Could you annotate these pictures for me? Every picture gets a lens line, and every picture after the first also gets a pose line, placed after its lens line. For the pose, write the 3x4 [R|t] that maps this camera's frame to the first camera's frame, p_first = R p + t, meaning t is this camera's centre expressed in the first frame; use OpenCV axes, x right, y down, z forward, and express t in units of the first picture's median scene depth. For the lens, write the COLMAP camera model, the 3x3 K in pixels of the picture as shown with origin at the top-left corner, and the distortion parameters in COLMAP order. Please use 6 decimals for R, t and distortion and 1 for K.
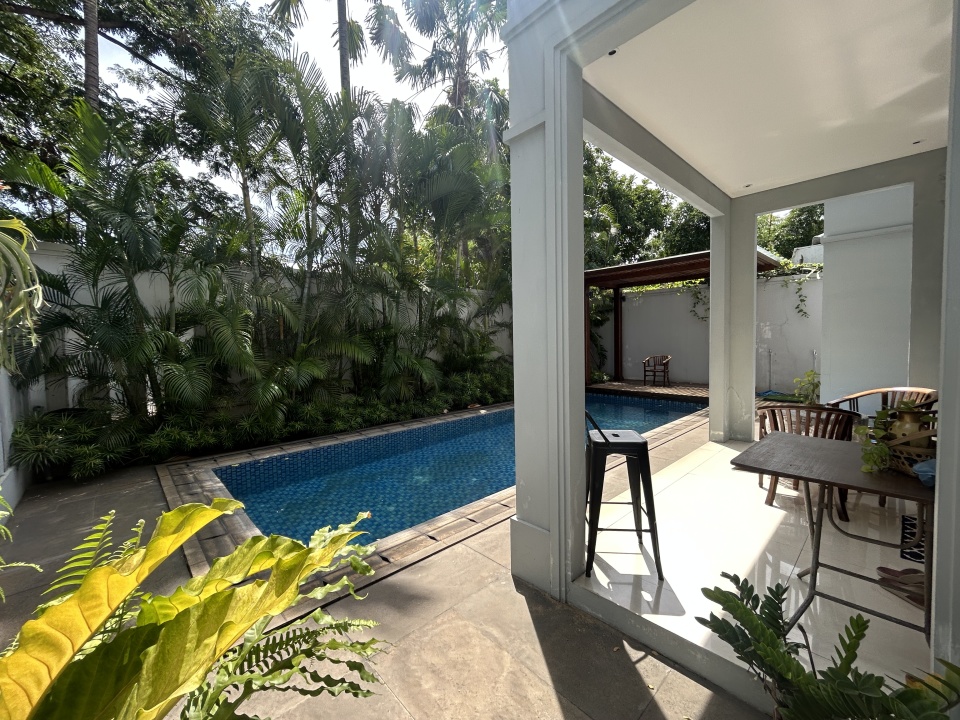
lens RADIAL K [[392.0, 0, 477.4], [0, 392.0, 358.4], [0, 0, 1]] dist [-0.000026, 0.000624]
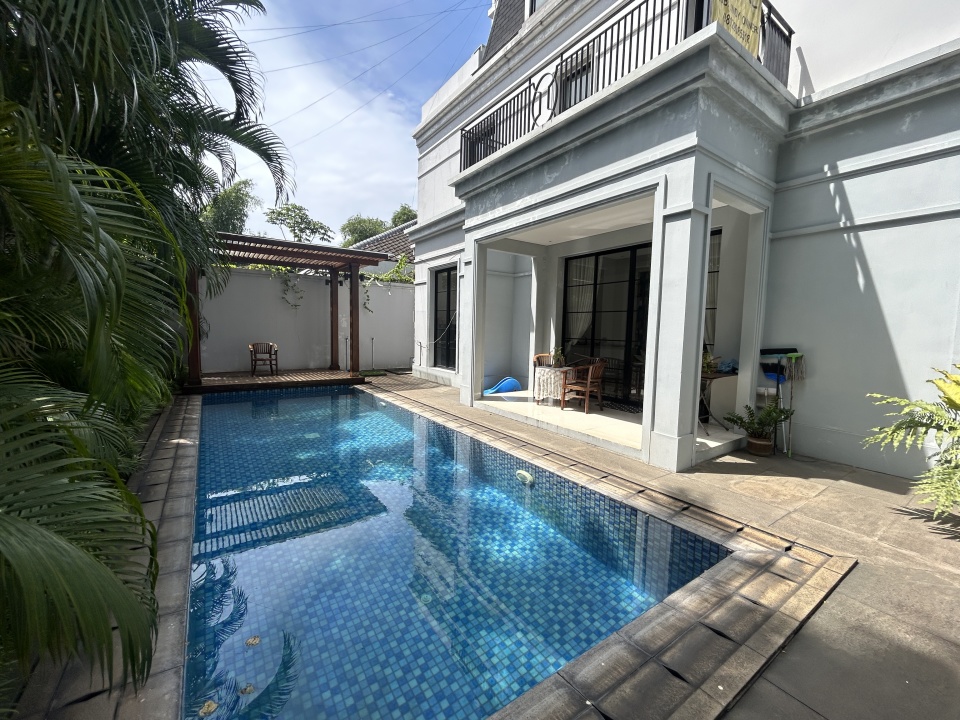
lens RADIAL K [[389.1, 0, 480.7], [0, 389.1, 357.6], [0, 0, 1]] dist [-0.000877, 0.000252]
pose [[0.139776, -0.050110, 0.988914, -0.499848], [0.020167, 0.998656, 0.047753, -0.007156], [-0.989978, 0.013269, 0.140599, 0.488701]]
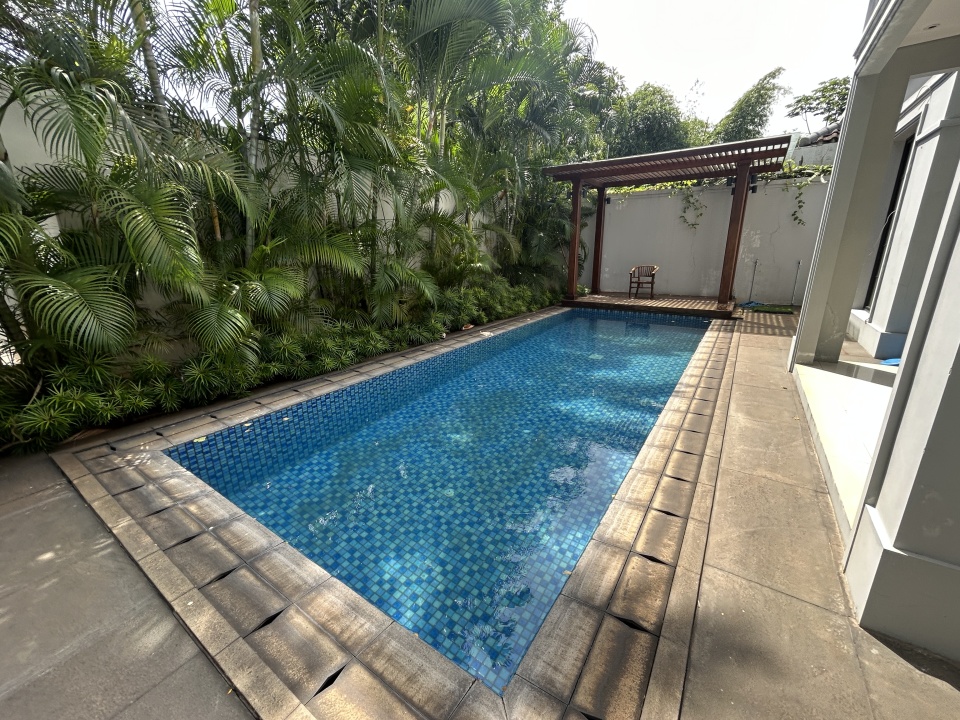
lens RADIAL K [[390.5, 0, 478.9], [0, 390.5, 359.9], [0, 0, 1]] dist [0.002686, 0.000485]
pose [[0.975436, -0.051185, 0.214254, -0.187947], [0.001731, 0.974381, 0.224896, 0.001402], [-0.220276, -0.219000, 0.950535, 0.198681]]
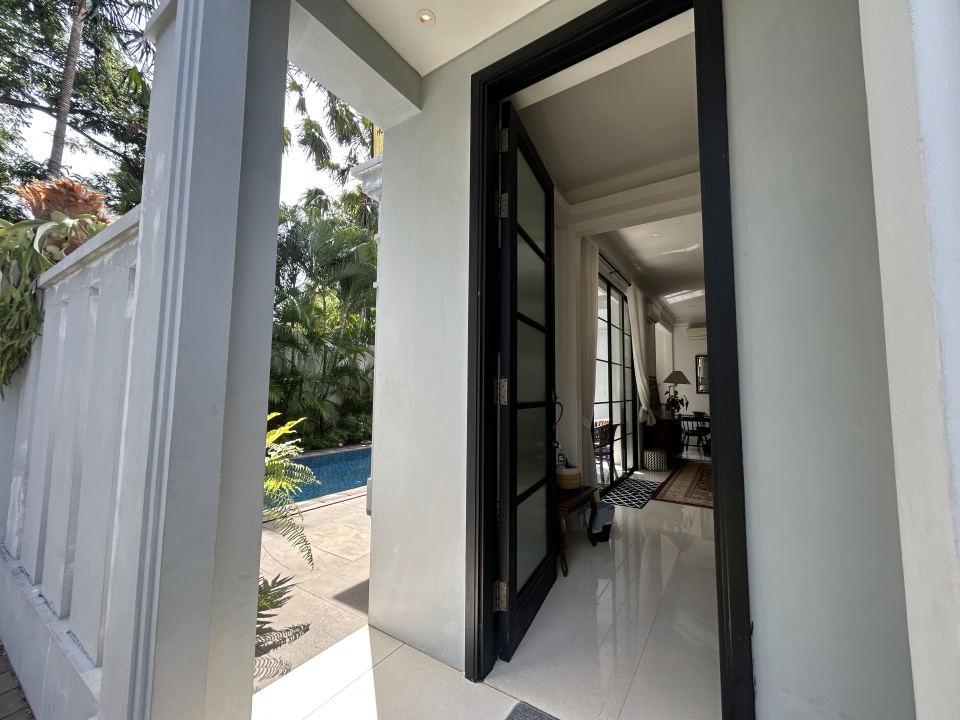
lens RADIAL K [[392.0, 0, 477.4], [0, 392.0, 358.4], [0, 0, 1]] dist [-0.000026, 0.000624]
pose [[0.973009, 0.049073, 0.225489, 0.044518], [-0.019540, 0.991139, -0.131381, 0.020628], [-0.229938, 0.123429, 0.965346, -0.309085]]
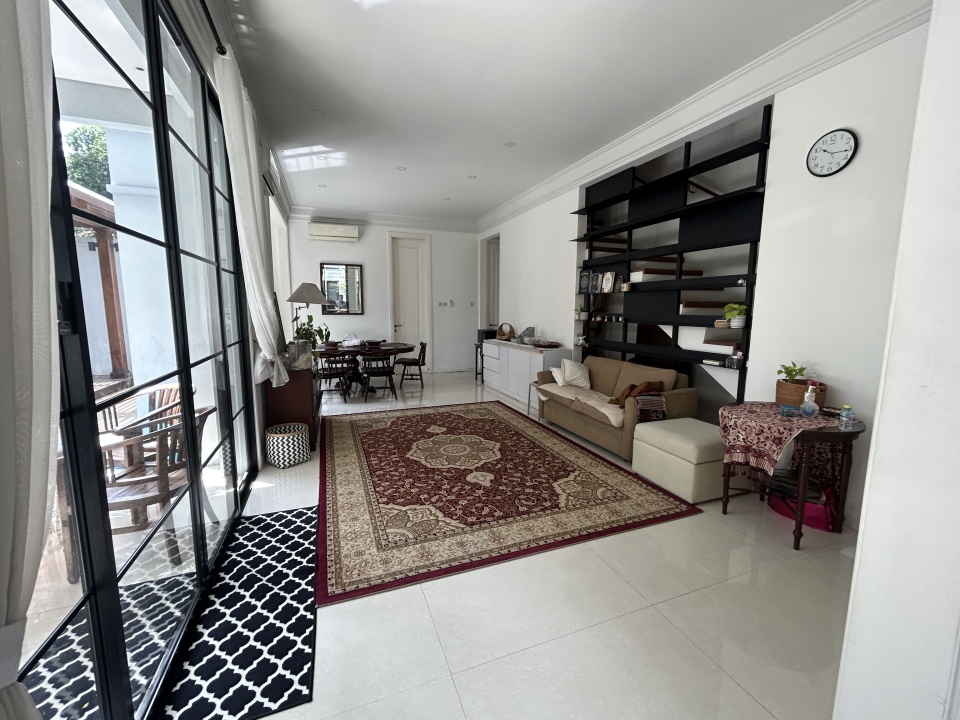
lens RADIAL K [[388.5, 0, 476.7], [0, 388.5, 355.9], [0, 0, 1]] dist [0.001388, 0.000346]
pose [[0.372184, -0.096215, 0.923159, 0.268120], [0.033936, 0.995358, 0.090058, -0.017925], [-0.927538, -0.002190, 0.373721, 0.039496]]
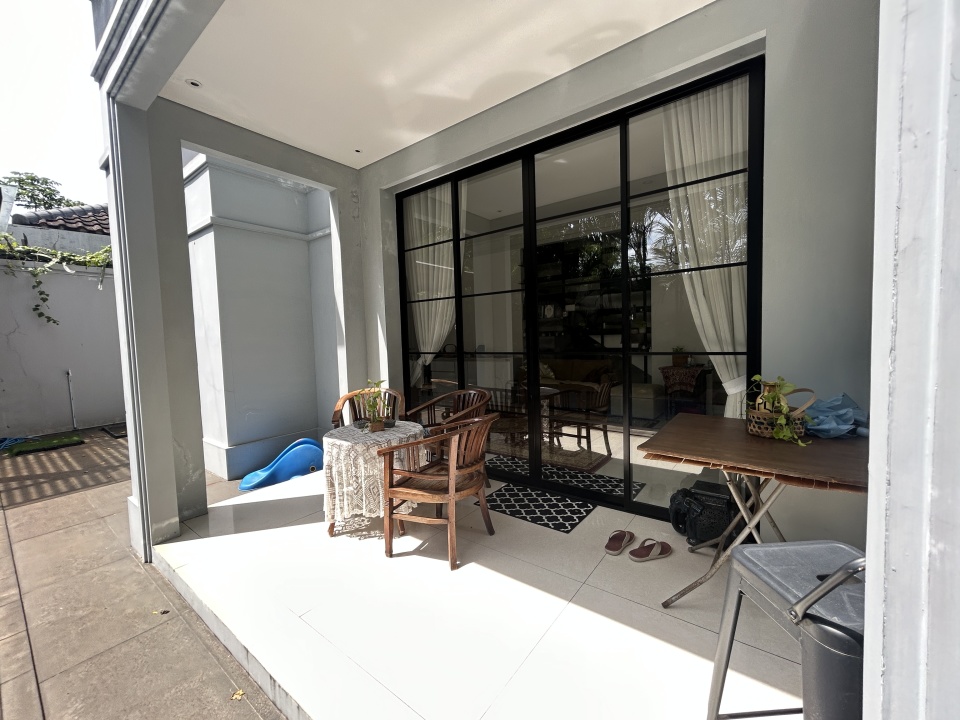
lens RADIAL K [[386.5, 0, 483.0], [0, 386.5, 357.9], [0, 0, 1]] dist [0.000219, -0.003226]
pose [[-0.173676, -0.028823, 0.984381, 0.018768], [0.080681, 0.995795, 0.043392, -0.012559], [-0.981492, 0.086957, -0.170620, 0.403492]]
